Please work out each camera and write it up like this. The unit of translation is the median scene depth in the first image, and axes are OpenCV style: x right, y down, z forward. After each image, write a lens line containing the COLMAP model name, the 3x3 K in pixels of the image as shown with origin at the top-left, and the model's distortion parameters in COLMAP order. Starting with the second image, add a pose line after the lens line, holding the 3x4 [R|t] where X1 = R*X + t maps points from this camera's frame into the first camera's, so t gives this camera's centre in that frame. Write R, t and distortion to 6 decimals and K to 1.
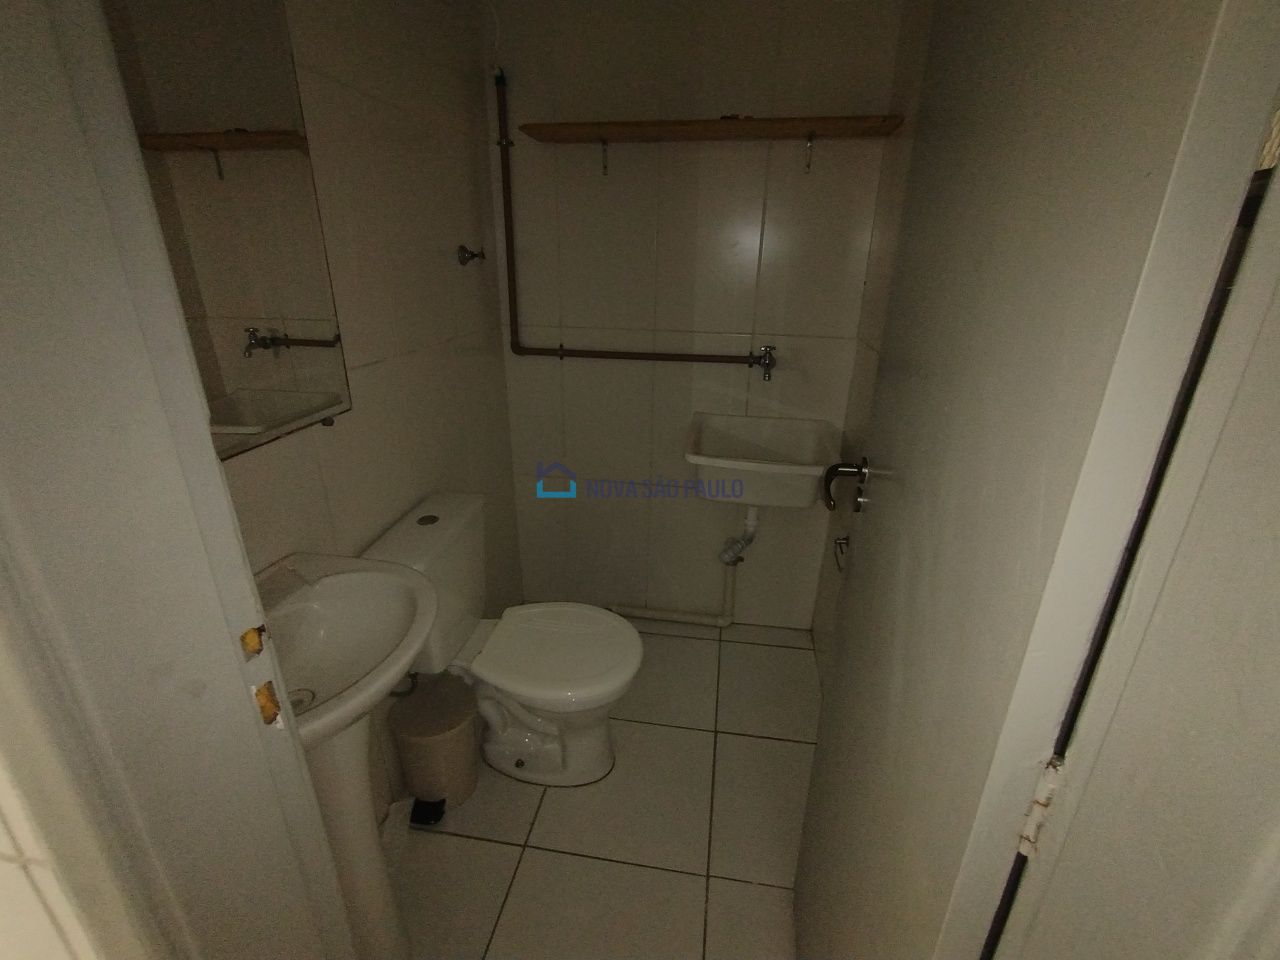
lens RADIAL K [[578.8, 0, 641.4], [0, 578.8, 479.0], [0, 0, 1]] dist [-0.002840, 0.000202]
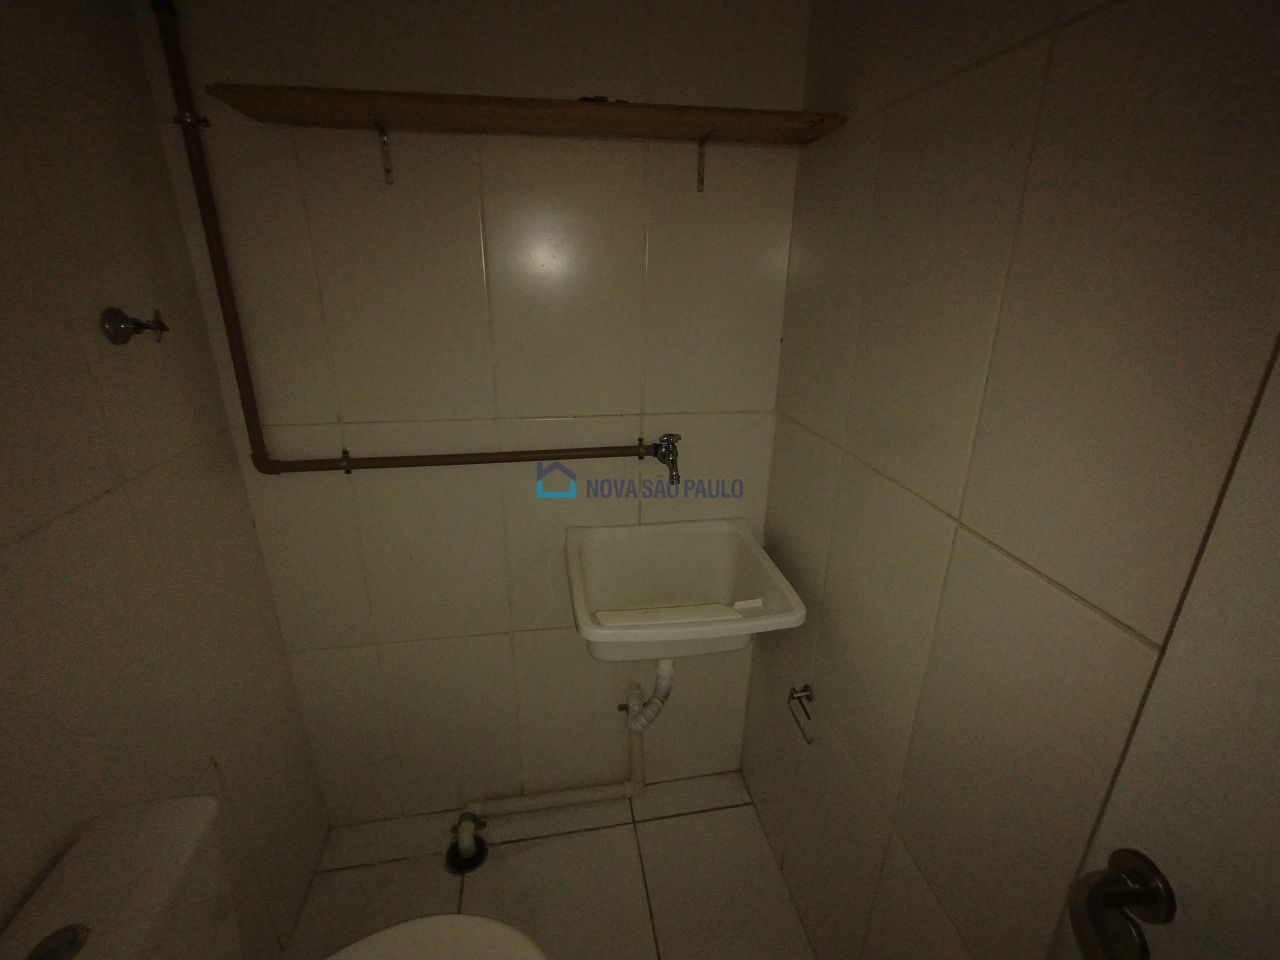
lens RADIAL K [[578.8, 0, 638.1], [0, 578.8, 477.5], [0, 0, 1]] dist [-0.002840, 0.000202]
pose [[0.947286, -0.115710, 0.298766, -0.030050], [0.121572, 0.992582, -0.001045, -0.171784], [-0.296429, 0.037312, 0.954326, 0.326752]]
